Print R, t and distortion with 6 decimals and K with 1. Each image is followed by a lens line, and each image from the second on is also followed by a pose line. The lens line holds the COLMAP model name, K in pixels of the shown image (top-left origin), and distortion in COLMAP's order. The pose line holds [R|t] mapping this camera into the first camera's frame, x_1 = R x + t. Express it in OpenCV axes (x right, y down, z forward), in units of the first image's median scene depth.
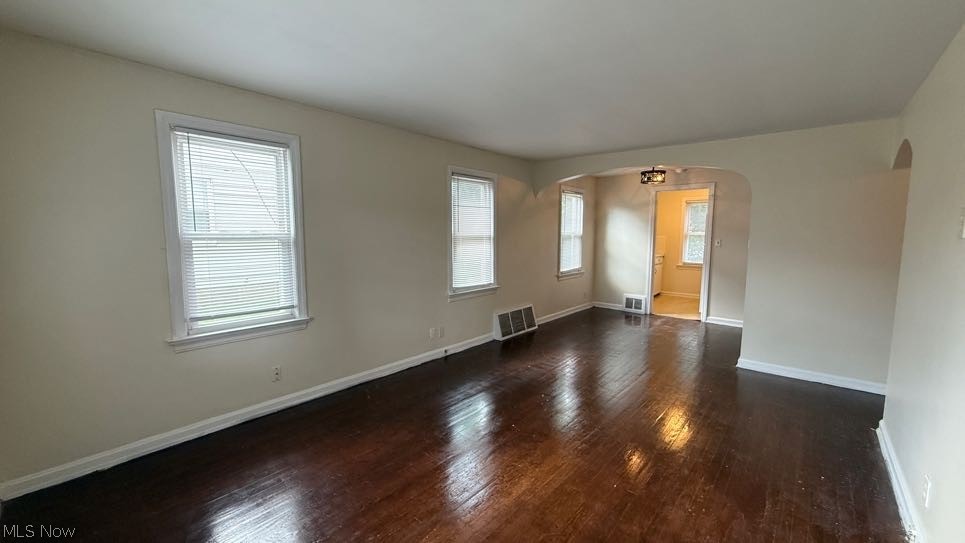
lens RADIAL K [[384.4, 0, 479.2], [0, 384.4, 271.5], [0, 0, 1]] dist [-0.000696, 0.000328]
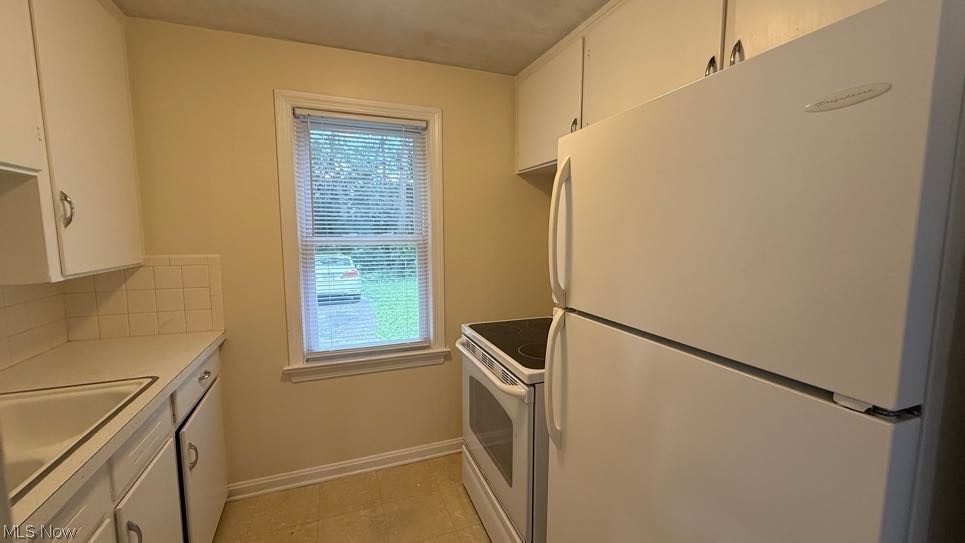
lens RADIAL K [[384.4, 0, 479.2], [0, 384.4, 271.5], [0, 0, 1]] dist [-0.000696, 0.000328]
pose [[0.468009, -0.096065, 0.878487, 0.453958], [0.093597, 0.993871, 0.058820, -0.102784], [-0.878753, 0.054695, 0.474132, 0.963523]]
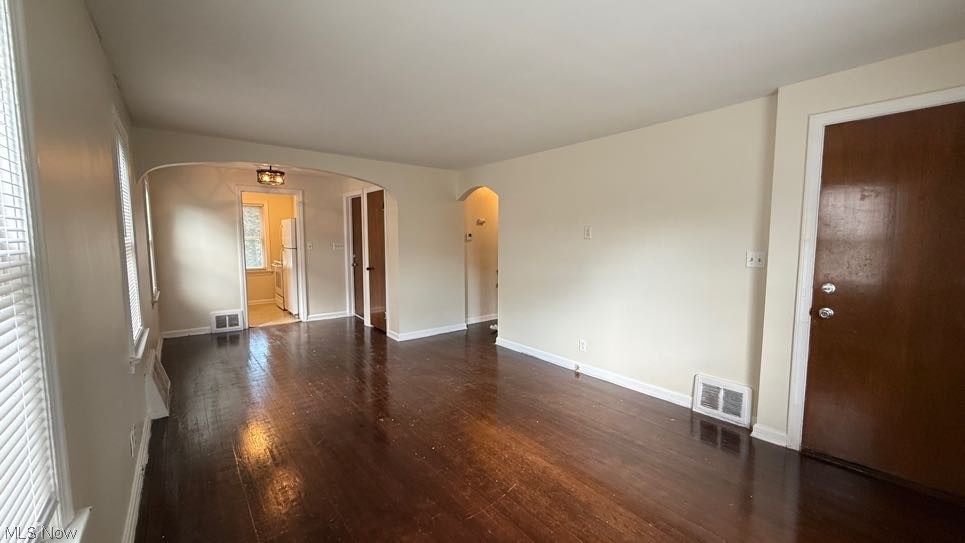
lens RADIAL K [[384.4, 0, 479.2], [0, 384.4, 271.5], [0, 0, 1]] dist [-0.000696, 0.000328]
pose [[0.190429, -0.088799, 0.977677, -0.313749], [0.100109, 0.992465, 0.070643, -0.029302], [-0.976583, 0.084422, 0.197884, 0.285587]]
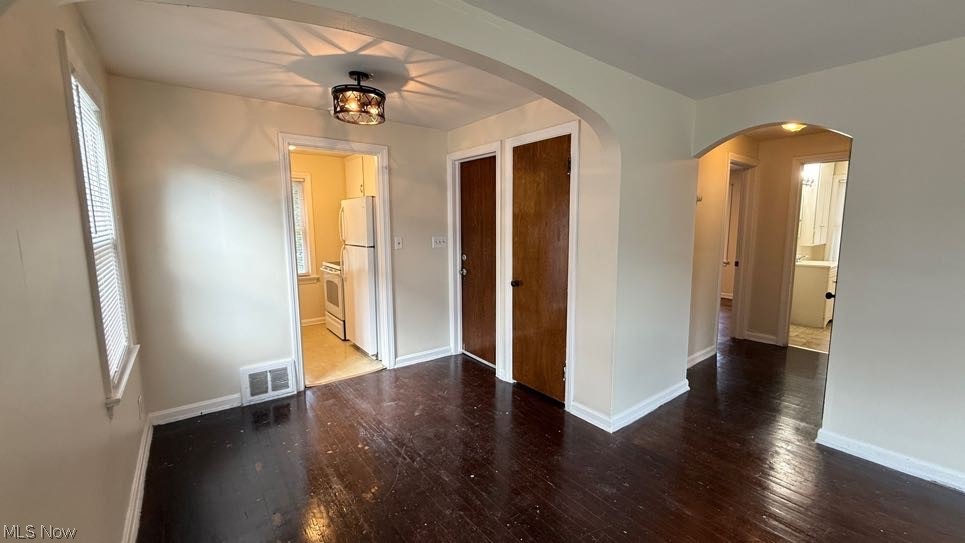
lens RADIAL K [[384.4, 0, 479.2], [0, 384.4, 271.5], [0, 0, 1]] dist [-0.000696, 0.000328]
pose [[0.201652, -0.120222, 0.972051, 0.015713], [0.105750, 0.989309, 0.100419, -0.069046], [-0.973732, 0.082545, 0.212210, 0.649567]]
